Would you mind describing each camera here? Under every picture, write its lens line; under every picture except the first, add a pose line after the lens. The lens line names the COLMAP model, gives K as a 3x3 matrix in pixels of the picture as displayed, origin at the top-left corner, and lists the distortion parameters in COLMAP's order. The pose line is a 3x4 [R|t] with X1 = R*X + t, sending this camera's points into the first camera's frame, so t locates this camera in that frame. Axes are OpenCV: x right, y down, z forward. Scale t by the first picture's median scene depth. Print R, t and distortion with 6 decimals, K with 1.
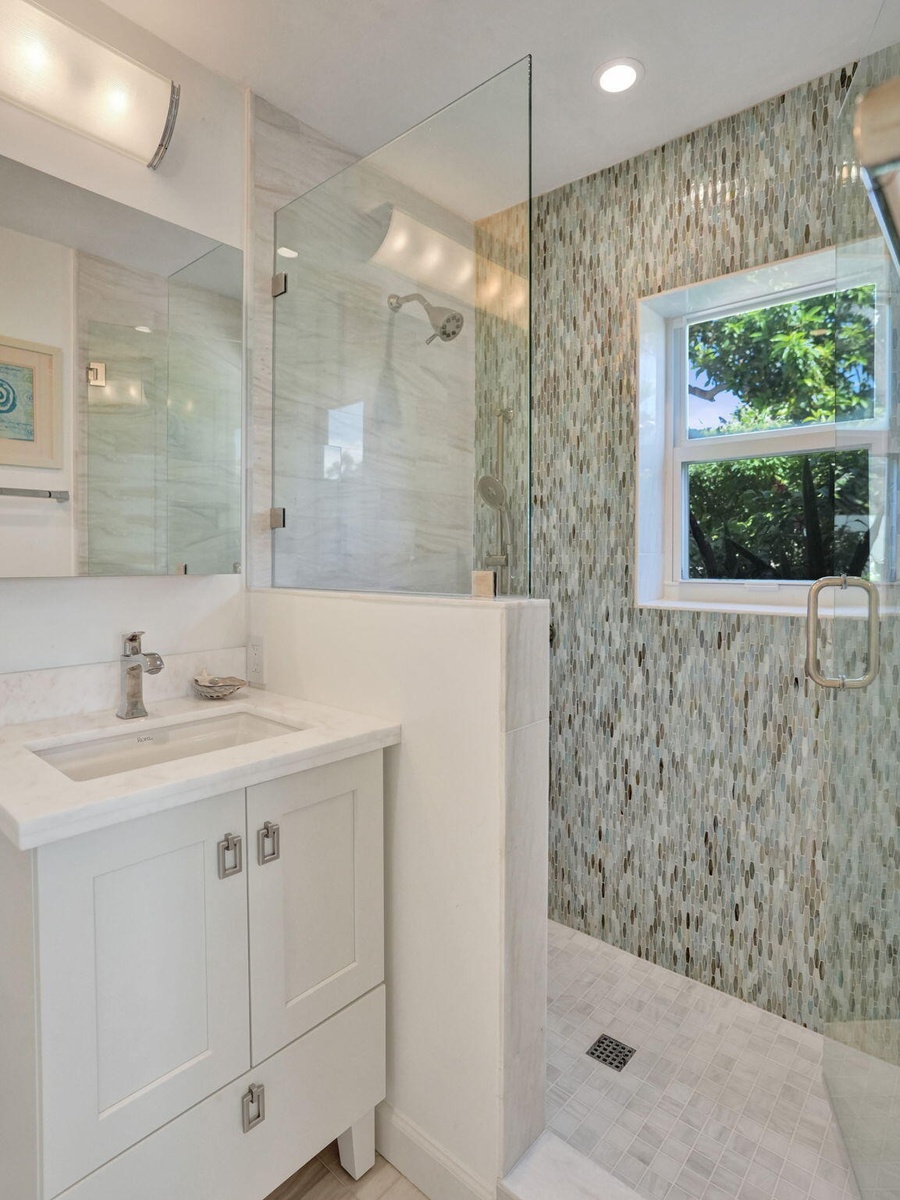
lens RADIAL K [[640.5, 0, 450.0], [0, 640.5, 561.0], [0, 0, 1]] dist [-0.047161, 0.017080]
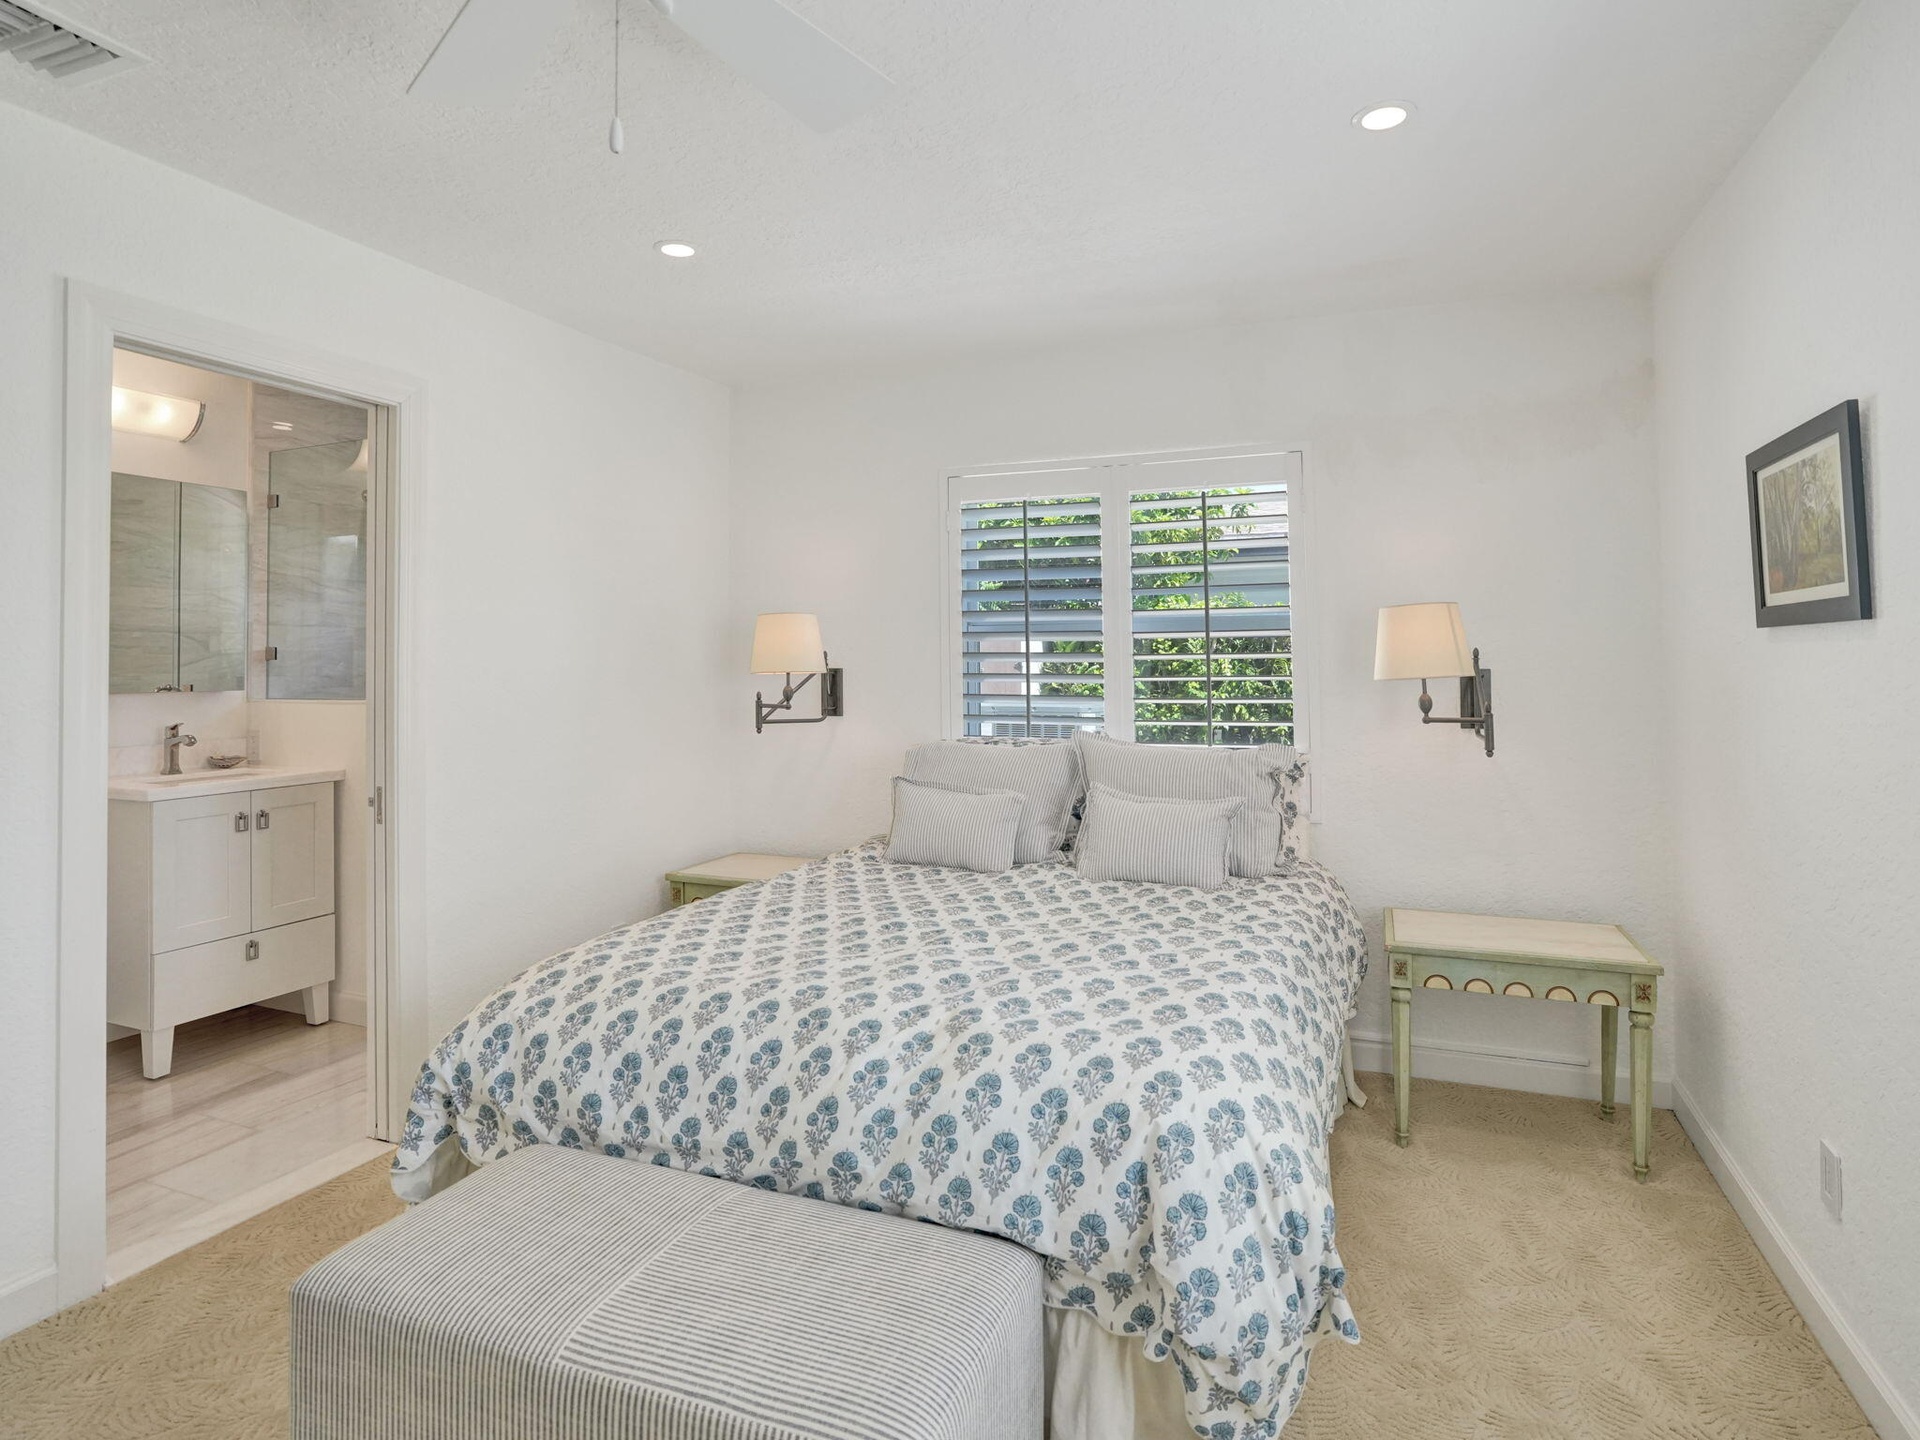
lens RADIAL K [[1028.4, 0, 961.2], [0, 1028.4, 632.0], [0, 0, 1]] dist [-0.025678, 0.000589]
pose [[0.946841, -0.002141, 0.321695, 0.454033], [0.014353, 0.999263, -0.035593, -0.007318], [-0.321381, 0.038318, 0.946174, -1.627582]]
